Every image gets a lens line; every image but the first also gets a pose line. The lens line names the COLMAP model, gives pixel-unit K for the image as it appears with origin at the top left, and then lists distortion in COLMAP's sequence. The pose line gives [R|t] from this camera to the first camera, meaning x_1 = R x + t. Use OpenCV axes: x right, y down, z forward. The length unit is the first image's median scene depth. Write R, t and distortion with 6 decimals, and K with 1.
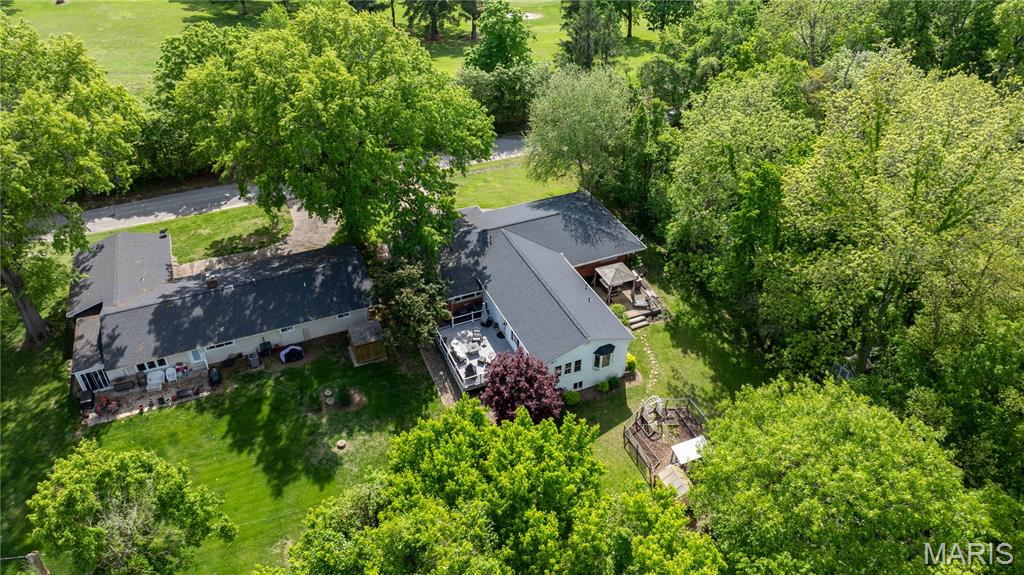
lens RADIAL K [[720.0, 0, 516.5], [0, 720.0, 274.5], [0, 0, 1]] dist [-0.026302, 0.004573]
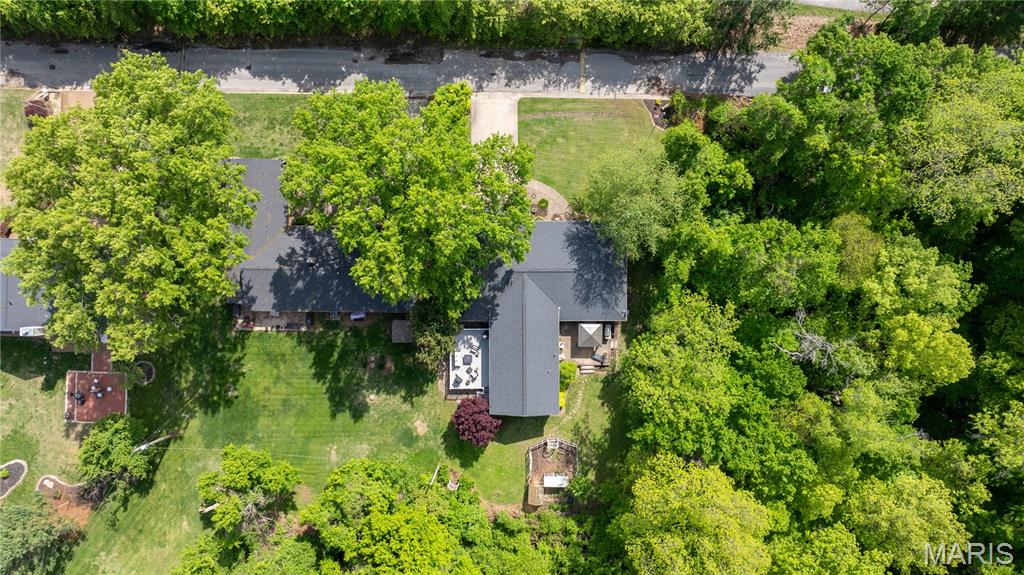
lens RADIAL K [[720.0, 0, 516.5], [0, 720.0, 274.5], [0, 0, 1]] dist [-0.026302, 0.004573]
pose [[0.915061, 0.403187, -0.010217, -0.022337], [-0.230840, 0.544345, 0.806475, -1.204208], [0.330722, -0.735615, 0.591180, 0.260116]]
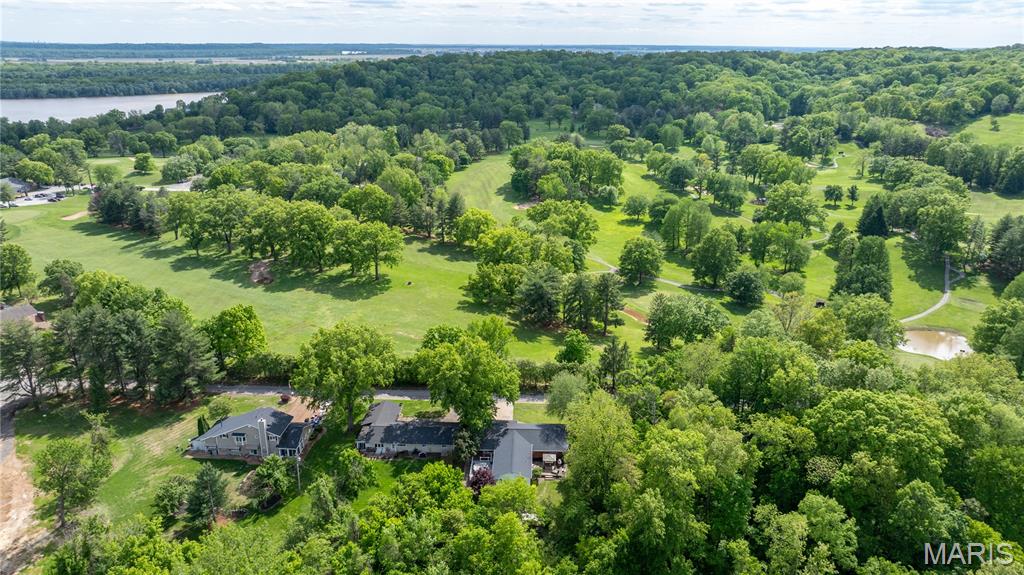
lens RADIAL K [[720.0, 0, 516.5], [0, 720.0, 274.5], [0, 0, 1]] dist [-0.026302, 0.004573]
pose [[0.901046, 0.127494, -0.414562, 1.049583], [-0.250147, 0.933593, -0.256575, 0.078544], [0.354321, 0.334888, 0.873102, -1.497099]]
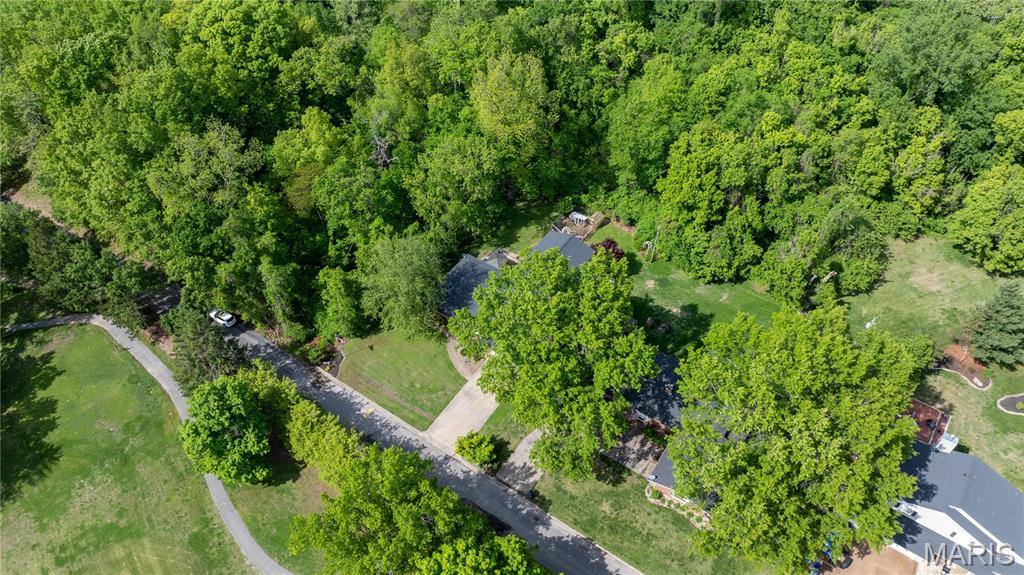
lens RADIAL K [[720.0, 0, 516.5], [0, 720.0, 274.5], [0, 0, 1]] dist [-0.026302, 0.004573]
pose [[-0.537105, -0.610329, 0.582251, -0.983550], [0.490893, 0.335173, 0.804166, -1.463084], [-0.685961, 0.717745, 0.119584, 0.845101]]
